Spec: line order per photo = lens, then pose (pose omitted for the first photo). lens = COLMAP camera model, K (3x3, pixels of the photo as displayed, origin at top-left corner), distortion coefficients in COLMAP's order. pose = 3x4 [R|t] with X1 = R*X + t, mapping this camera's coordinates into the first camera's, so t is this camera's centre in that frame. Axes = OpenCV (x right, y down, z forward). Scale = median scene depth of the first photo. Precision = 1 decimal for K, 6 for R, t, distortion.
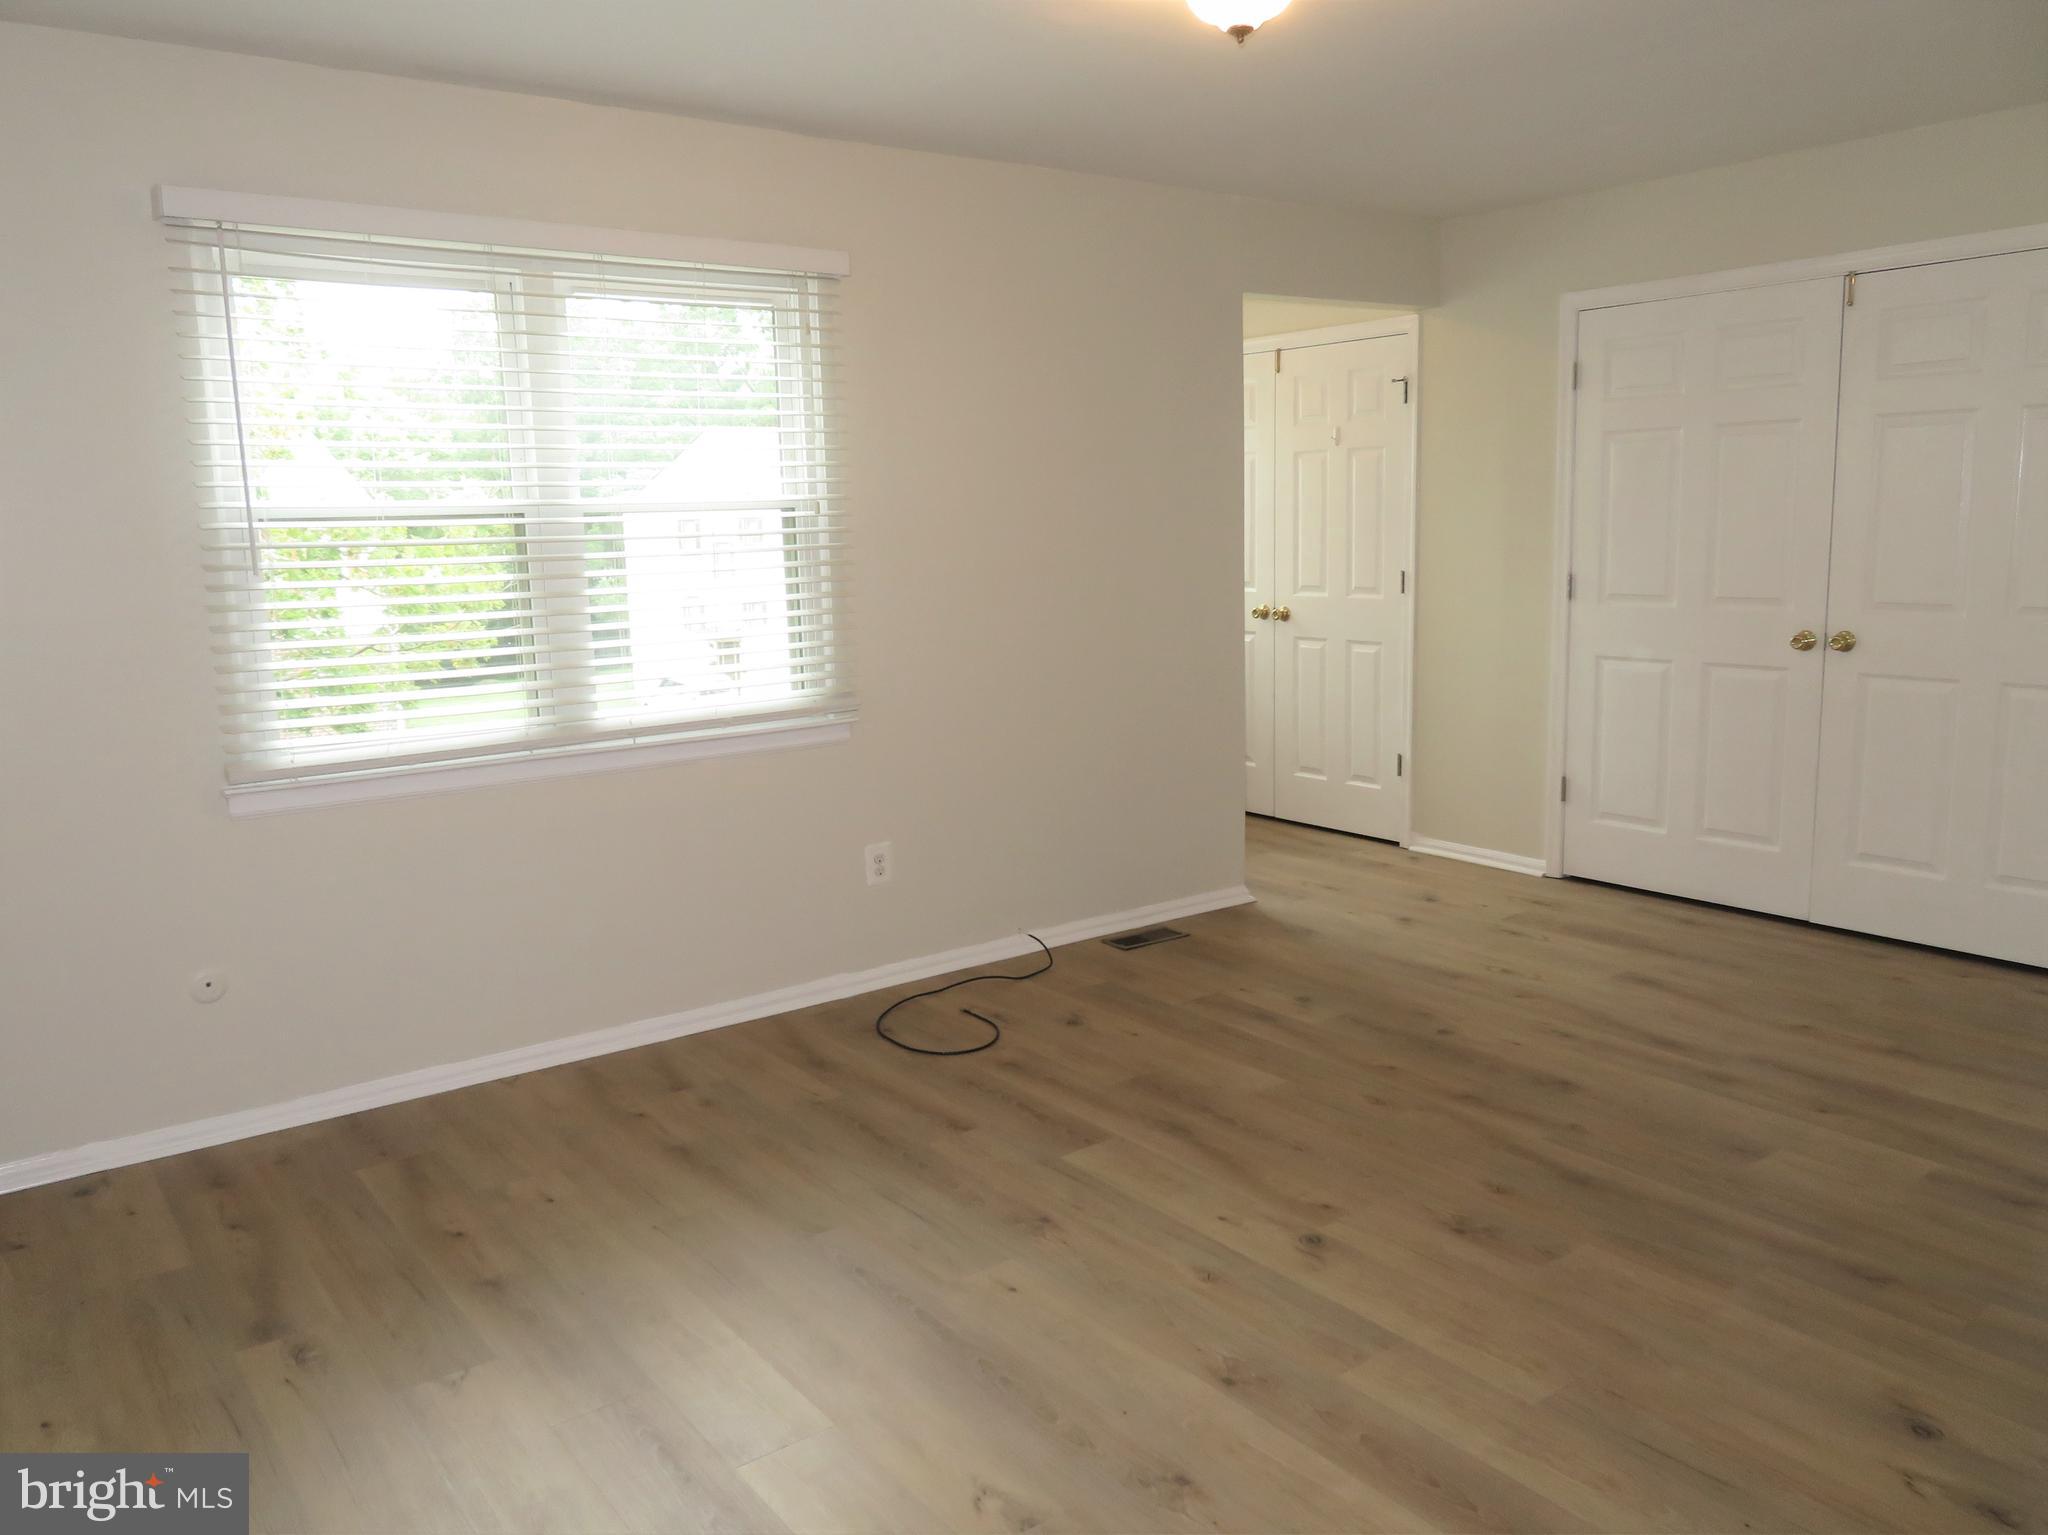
lens RADIAL K [[1488.7, 0, 1028.3], [0, 1488.7, 757.0], [0, 0, 1]] dist [-0.007515, 0.002907]
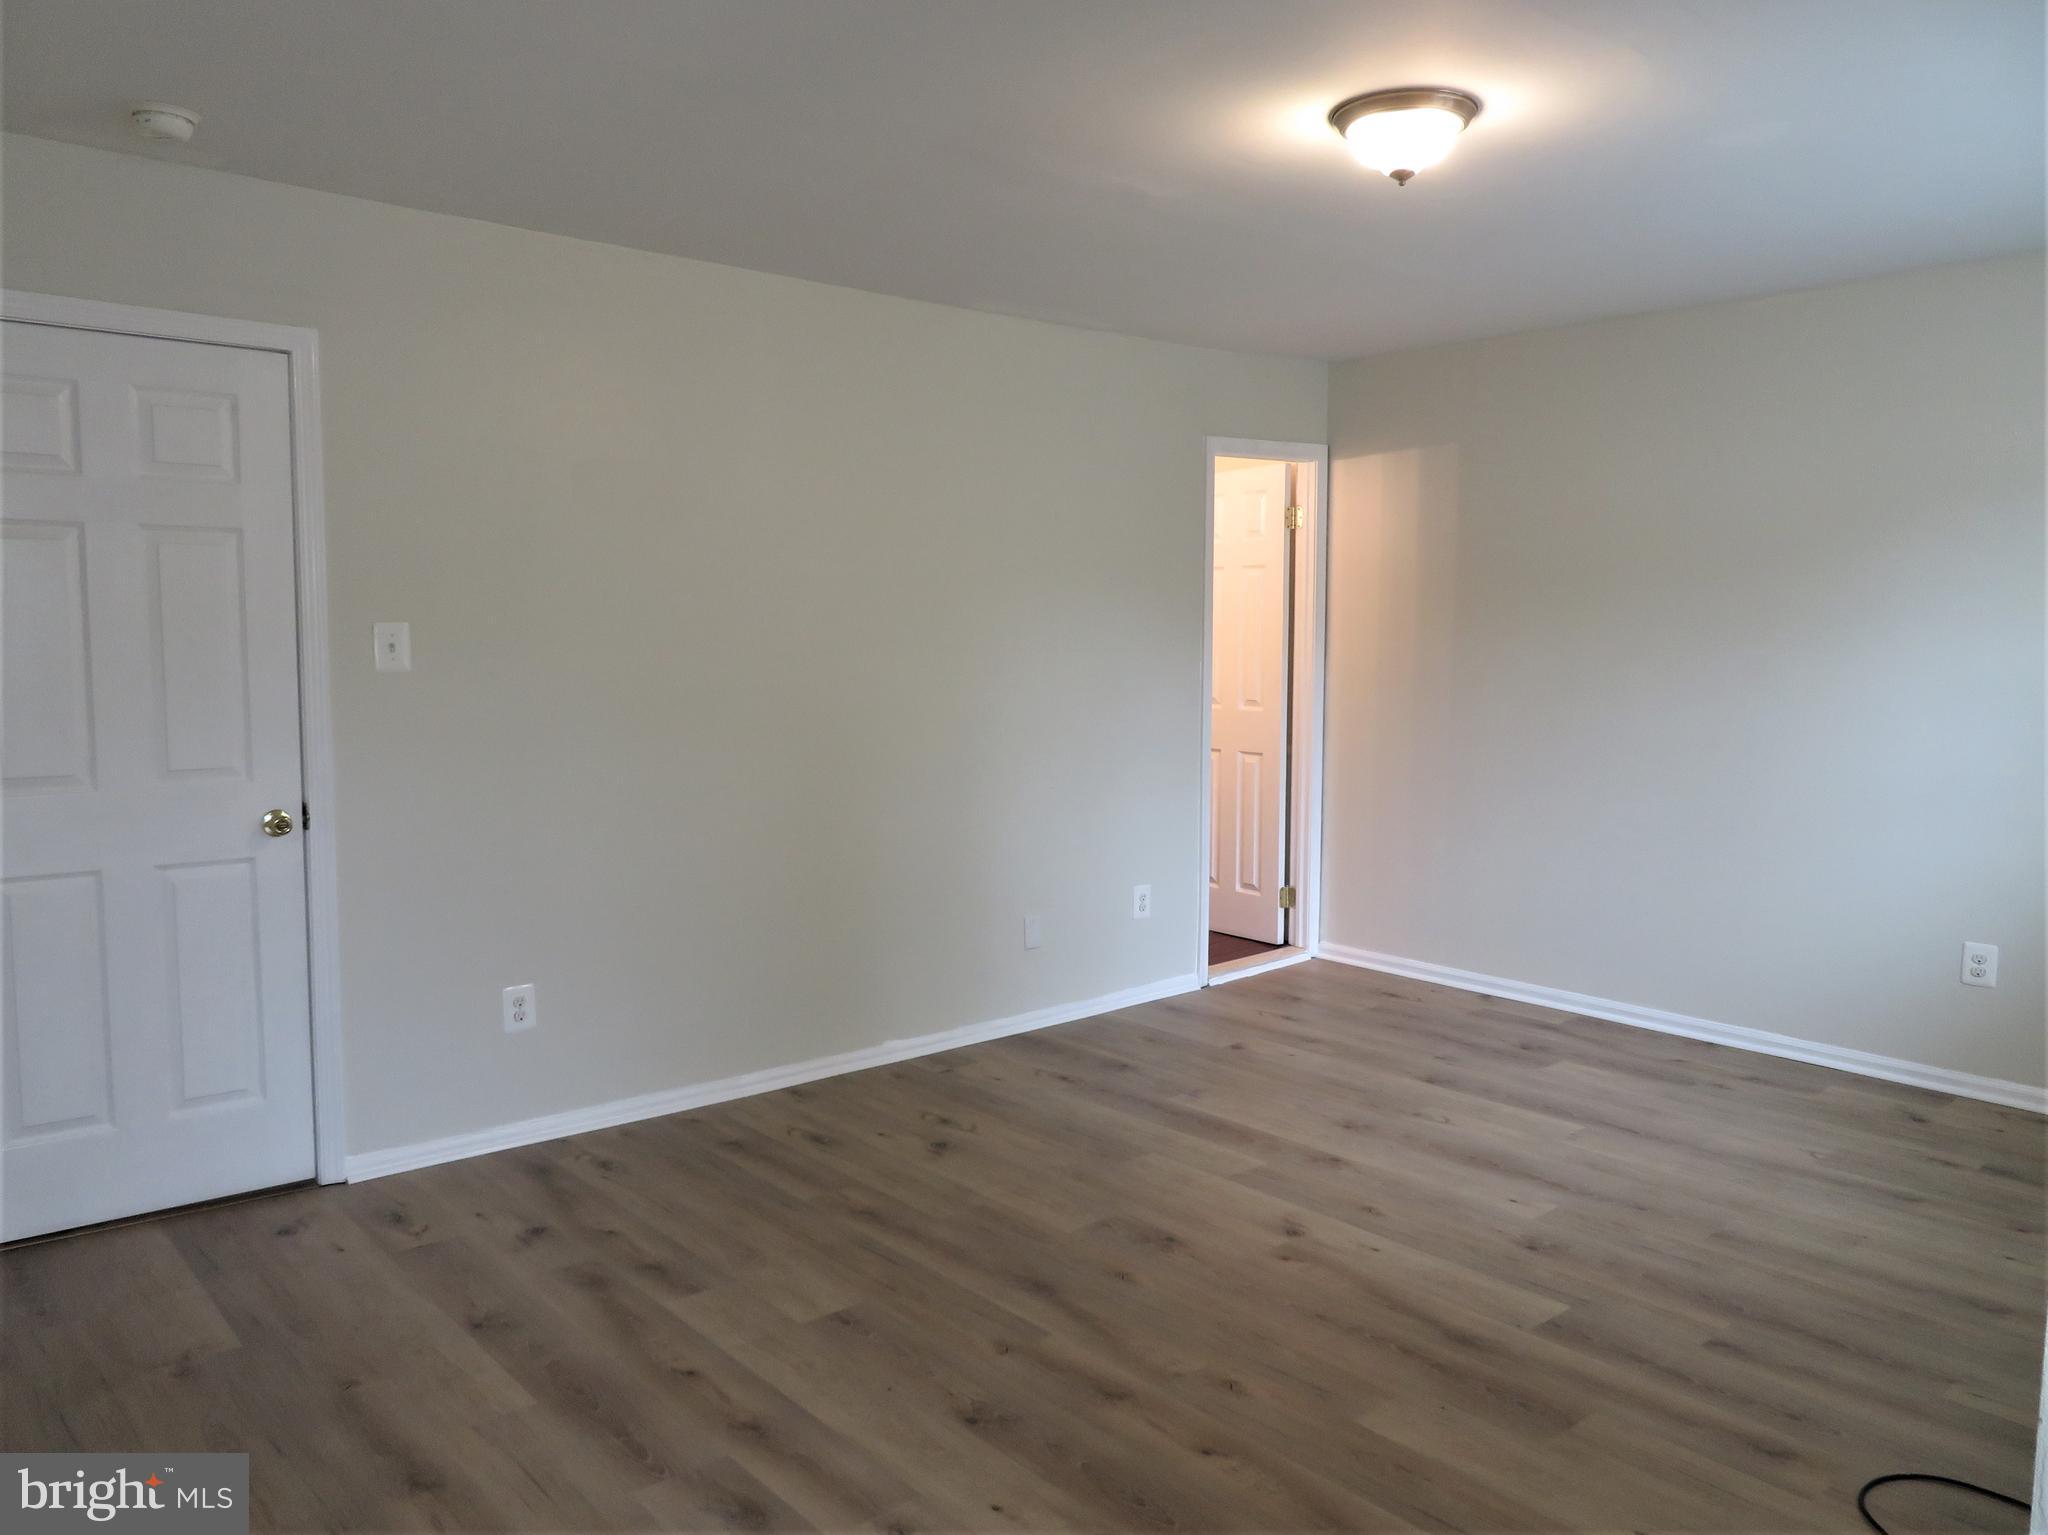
lens RADIAL K [[1488.7, 0, 1028.3], [0, 1488.7, 757.0], [0, 0, 1]] dist [-0.007515, 0.002907]
pose [[-0.997850, 0.024689, -0.060717, 0.439399], [0.008457, 0.967098, 0.254263, -0.328078], [0.064996, 0.253203, -0.965227, 1.922122]]
